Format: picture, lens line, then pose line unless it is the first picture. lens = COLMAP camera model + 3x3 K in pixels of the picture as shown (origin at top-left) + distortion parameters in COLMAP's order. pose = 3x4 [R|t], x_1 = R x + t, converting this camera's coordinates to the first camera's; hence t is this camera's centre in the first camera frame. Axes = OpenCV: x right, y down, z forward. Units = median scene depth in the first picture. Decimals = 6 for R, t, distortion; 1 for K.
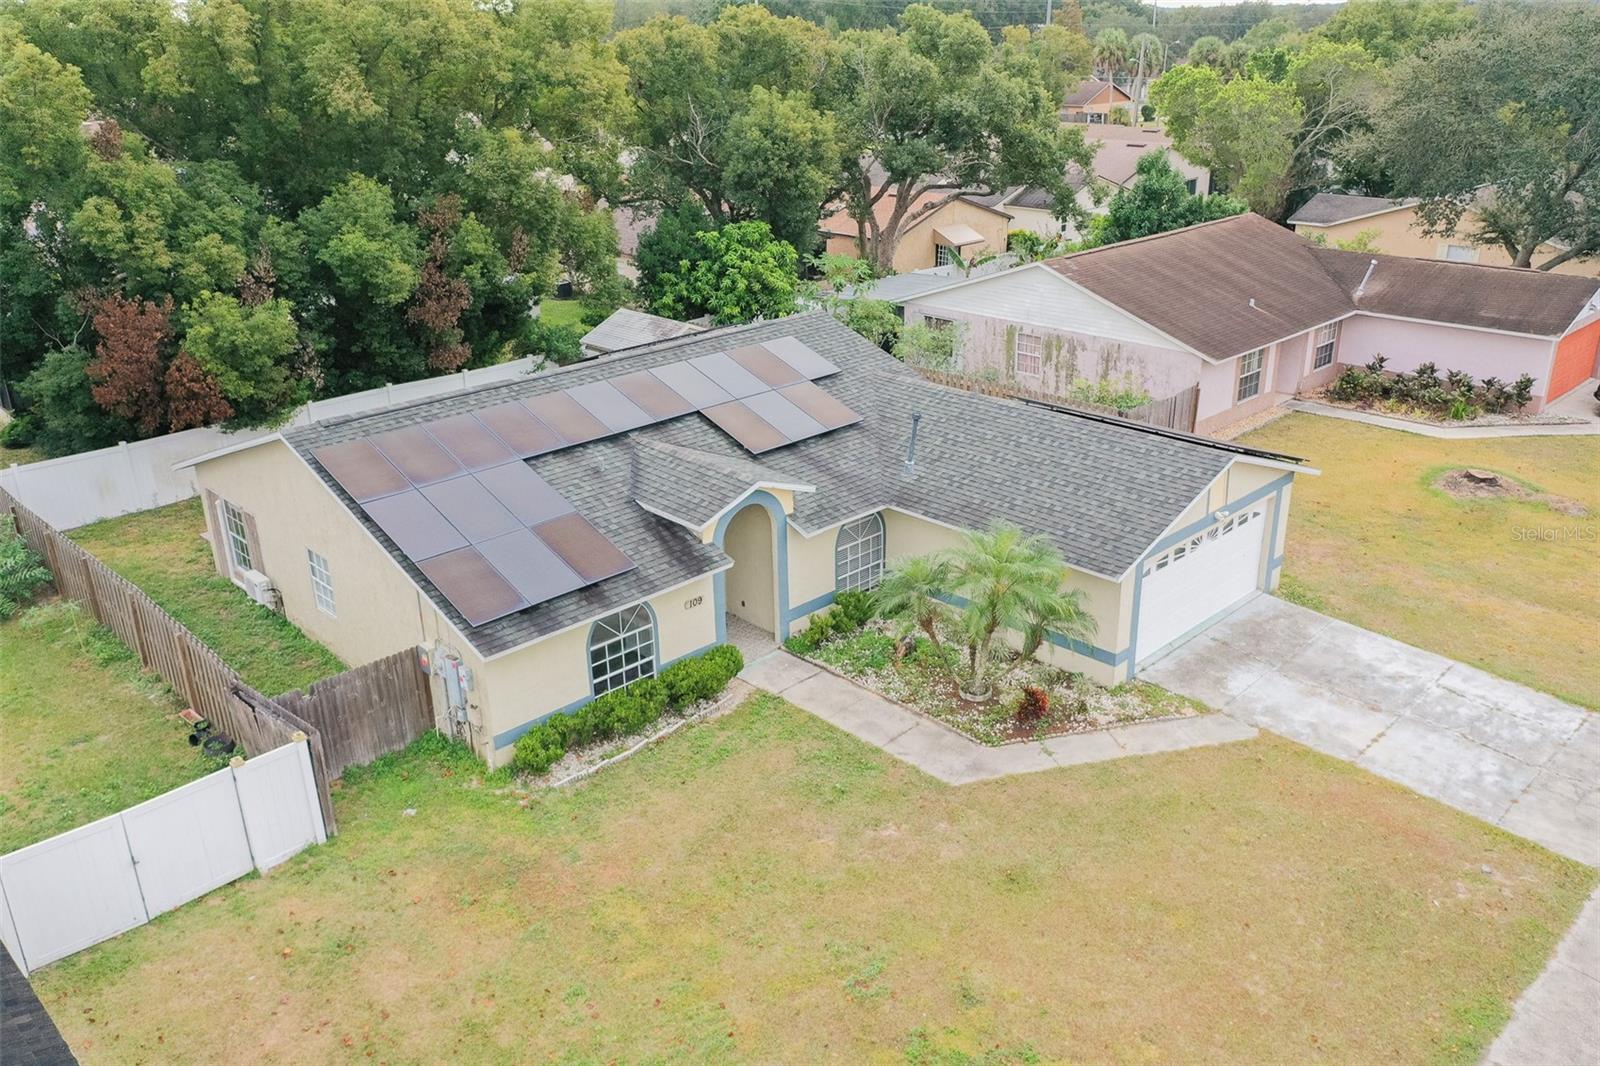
lens RADIAL K [[1264.9, 0, 804.1], [0, 1264.9, 528.8], [0, 0, 1]] dist [0.002294, 0.010344]
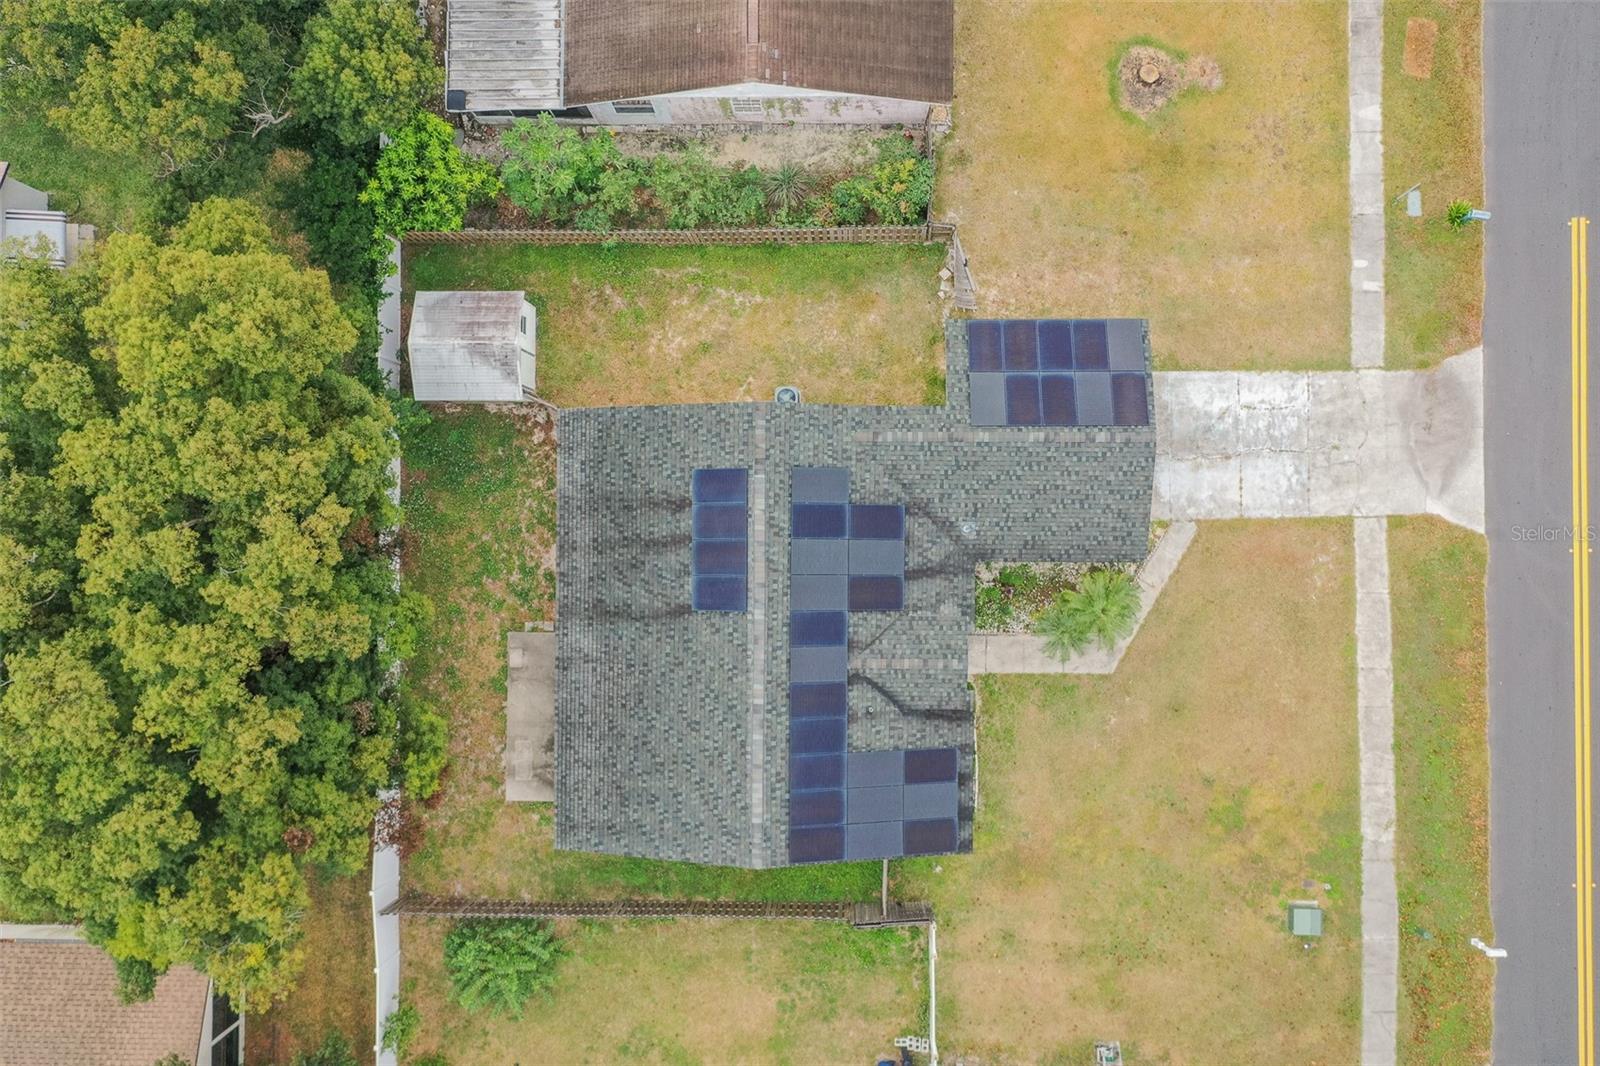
lens RADIAL K [[1264.9, 0, 804.1], [0, 1264.9, 528.8], [0, 0, 1]] dist [0.002294, 0.010344]
pose [[0.702849, -0.711339, 0.000993, -0.061477], [0.286451, 0.284309, 0.914939, -1.682169], [-0.651114, -0.642779, 0.403590, 0.581344]]
